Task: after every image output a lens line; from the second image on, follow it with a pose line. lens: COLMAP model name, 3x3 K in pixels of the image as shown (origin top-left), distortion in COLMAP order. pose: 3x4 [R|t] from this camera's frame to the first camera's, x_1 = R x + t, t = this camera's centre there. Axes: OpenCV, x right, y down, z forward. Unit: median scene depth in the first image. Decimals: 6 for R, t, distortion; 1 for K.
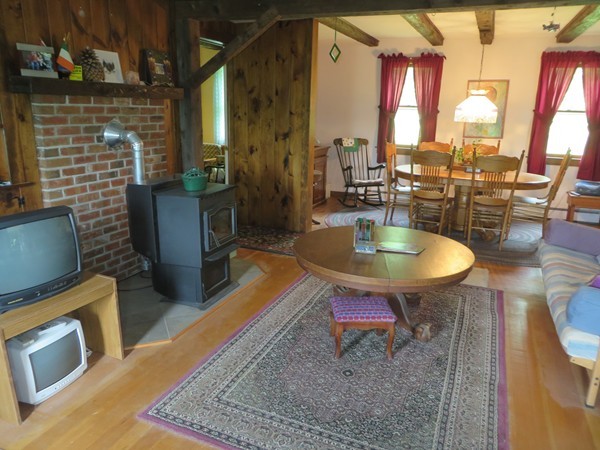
lens RADIAL K [[447.1, 0, 300.0], [0, 447.1, 225.0], [0, 0, 1]] dist [-0.021885, 0.000643]
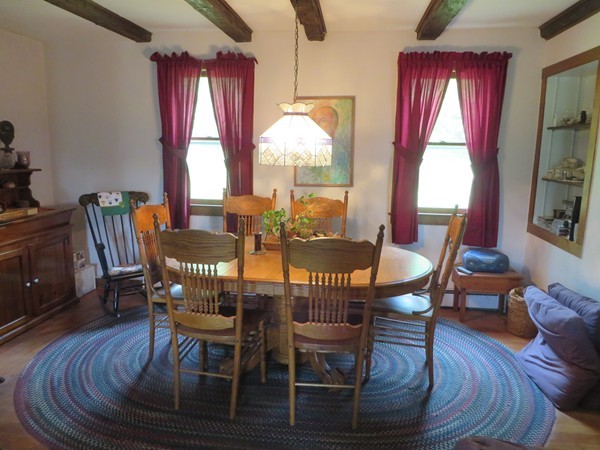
lens RADIAL K [[447.1, 0, 300.0], [0, 447.1, 225.0], [0, 0, 1]] dist [-0.021885, 0.000643]
pose [[0.963722, -0.052233, 0.261746, 0.212305], [0.072862, 0.994901, -0.069733, -0.100472], [-0.256769, 0.086274, 0.962614, 0.407247]]
